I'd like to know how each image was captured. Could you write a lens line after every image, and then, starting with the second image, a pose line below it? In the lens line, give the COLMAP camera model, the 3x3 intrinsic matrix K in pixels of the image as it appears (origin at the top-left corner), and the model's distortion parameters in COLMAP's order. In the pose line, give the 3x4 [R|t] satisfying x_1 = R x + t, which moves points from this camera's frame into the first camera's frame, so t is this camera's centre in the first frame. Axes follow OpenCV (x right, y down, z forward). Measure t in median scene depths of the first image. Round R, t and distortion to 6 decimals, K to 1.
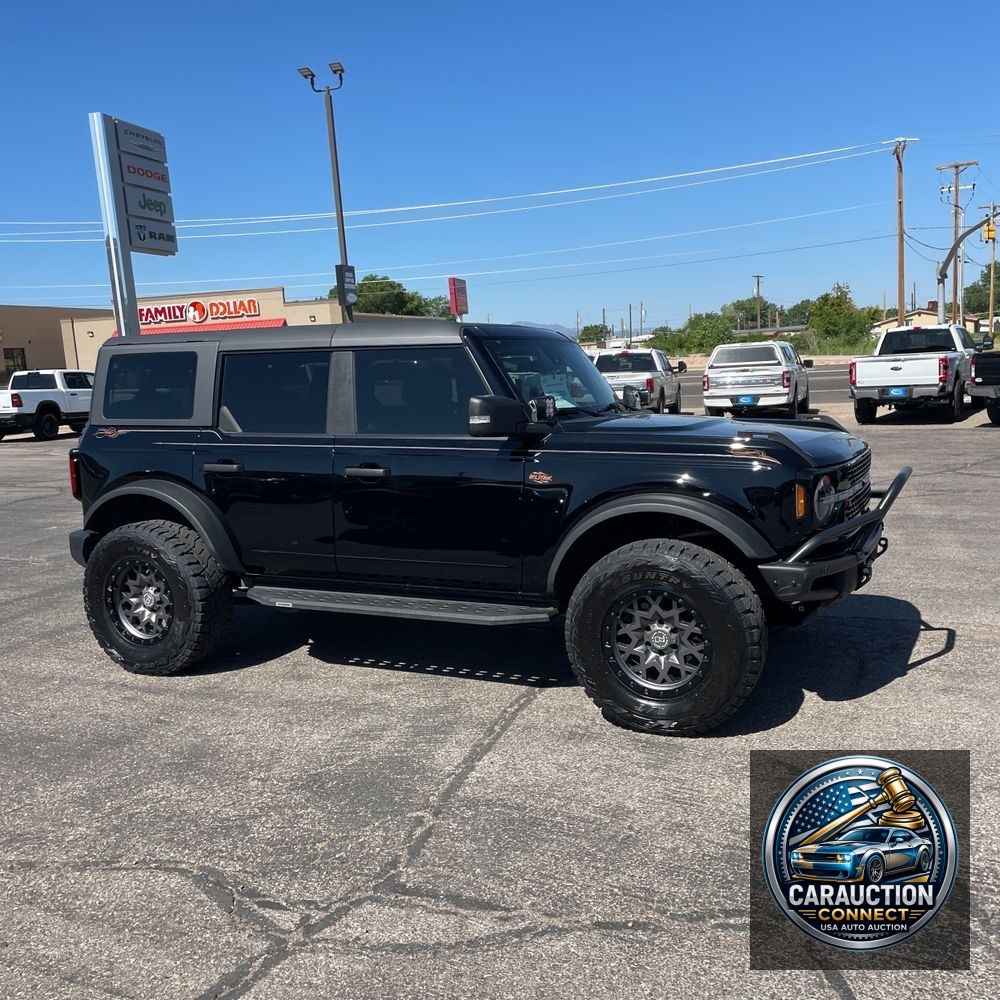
lens RADIAL K [[997.7, 0, 513.6], [0, 997.7, 528.1], [0, 0, 1]] dist [0.098433, -0.156221]
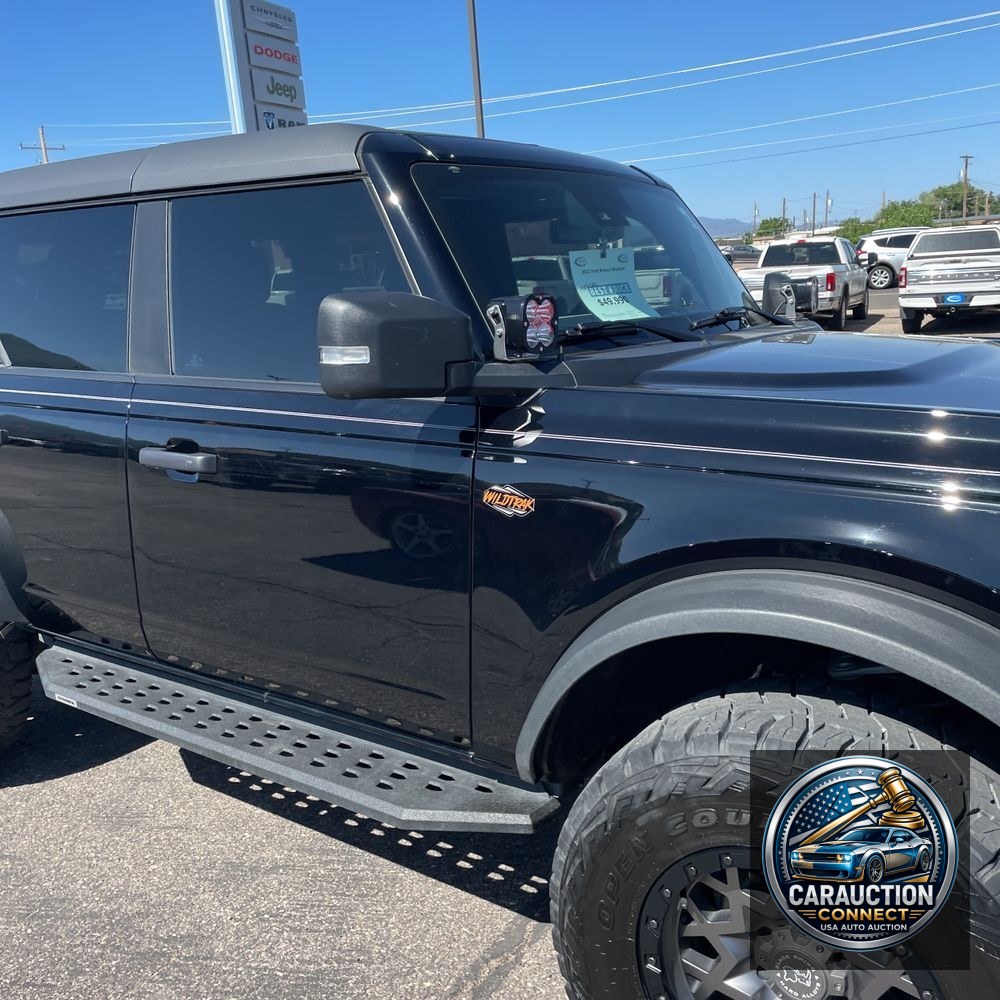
lens RADIAL K [[980.4, 0, 496.4], [0, 980.4, 515.8], [0, 0, 1]] dist [0.091421, -0.129211]
pose [[0.982849, 0.035784, -0.180908, 0.073506], [-0.019961, 0.995873, 0.088541, -0.062307], [0.183329, -0.083411, 0.979506, 0.480101]]
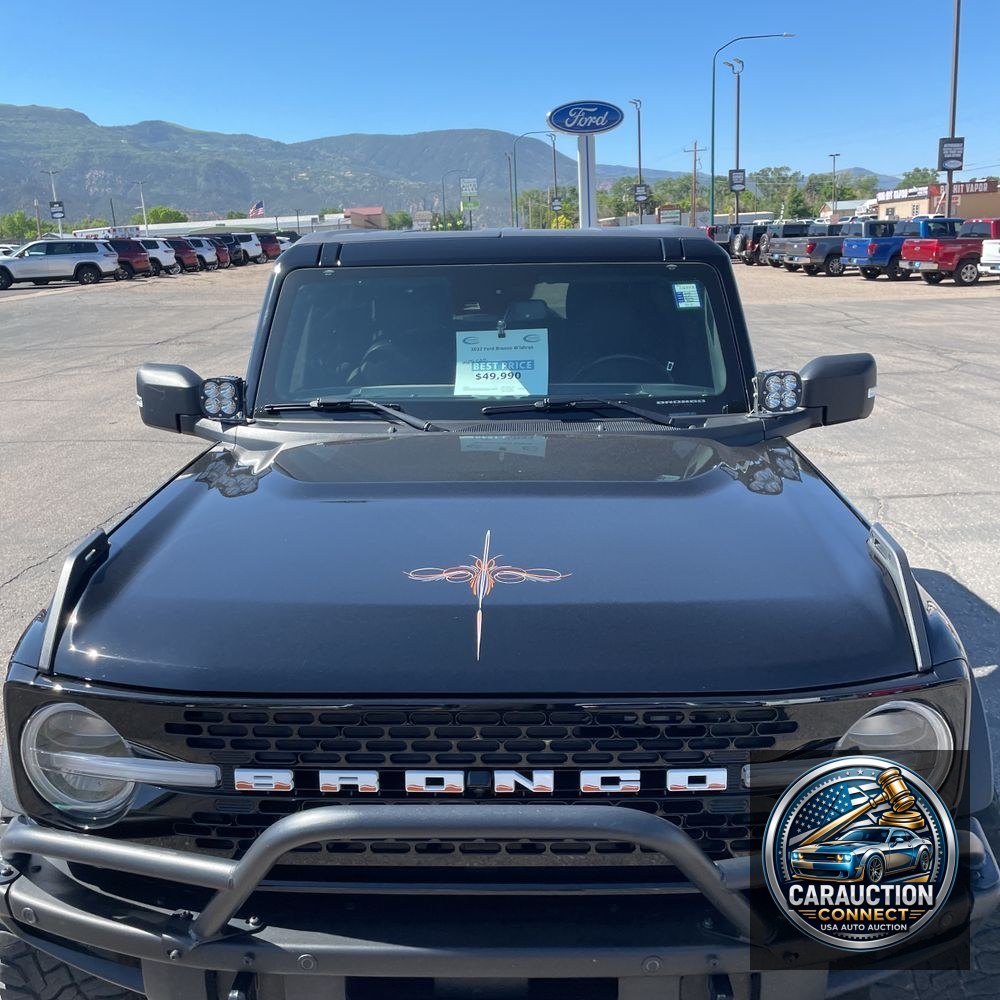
lens RADIAL K [[988.2, 0, 510.6], [0, 988.2, 533.0], [0, 0, 1]] dist [0.082621, -0.105513]
pose [[0.397848, 0.282519, -0.872869, 0.506478], [-0.130261, 0.959162, 0.251077, -0.169872], [0.908157, 0.013810, 0.418401, 0.720206]]
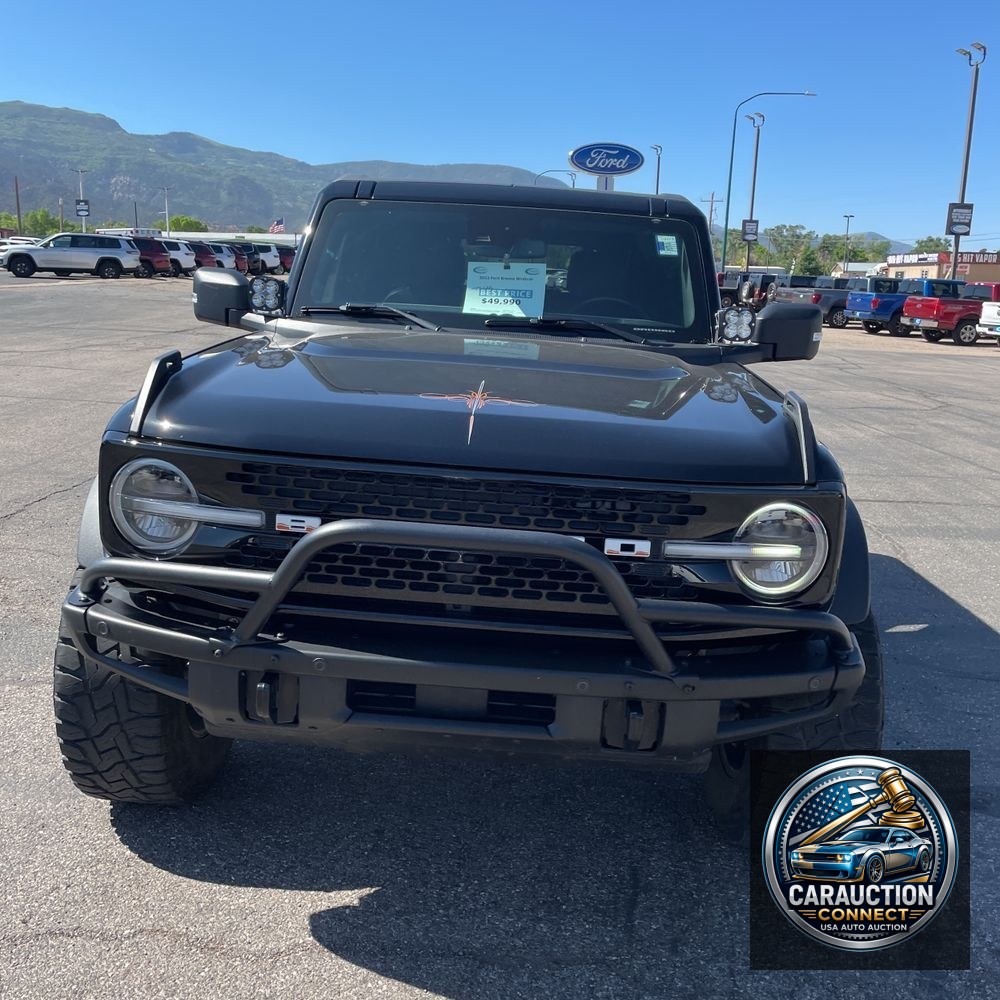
lens RADIAL K [[984.3, 0, 501.5], [0, 984.3, 534.9], [0, 0, 1]] dist [0.087782, -0.116871]
pose [[0.374480, 0.287687, -0.881477, 0.599473], [-0.205469, 0.952763, 0.223663, -0.118501], [0.904183, 0.097359, 0.415901, 0.693577]]
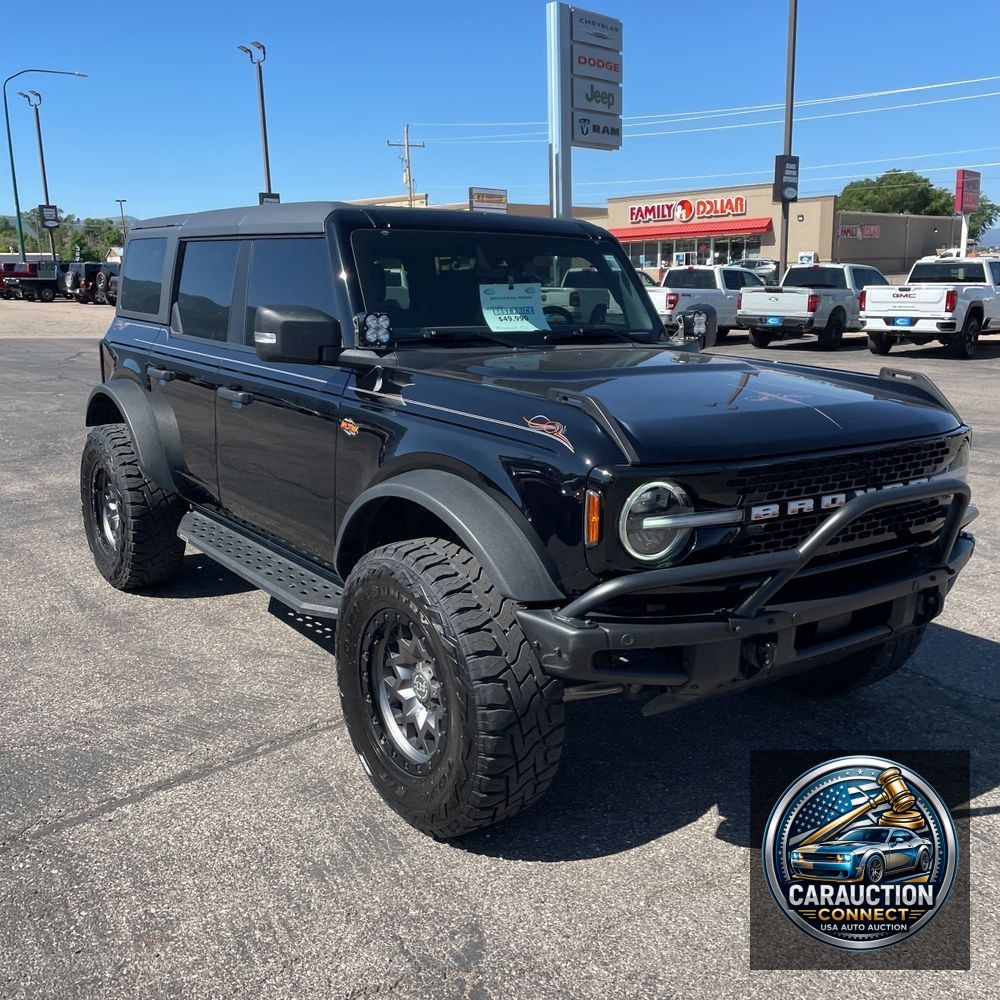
lens RADIAL K [[988.2, 0, 510.6], [0, 988.2, 533.0], [0, 0, 1]] dist [0.082621, -0.105513]
pose [[0.874200, 0.160352, -0.458325, 0.366436], [-0.114131, 0.985310, 0.127035, -0.062115], [0.471962, -0.058745, 0.879659, 0.333119]]
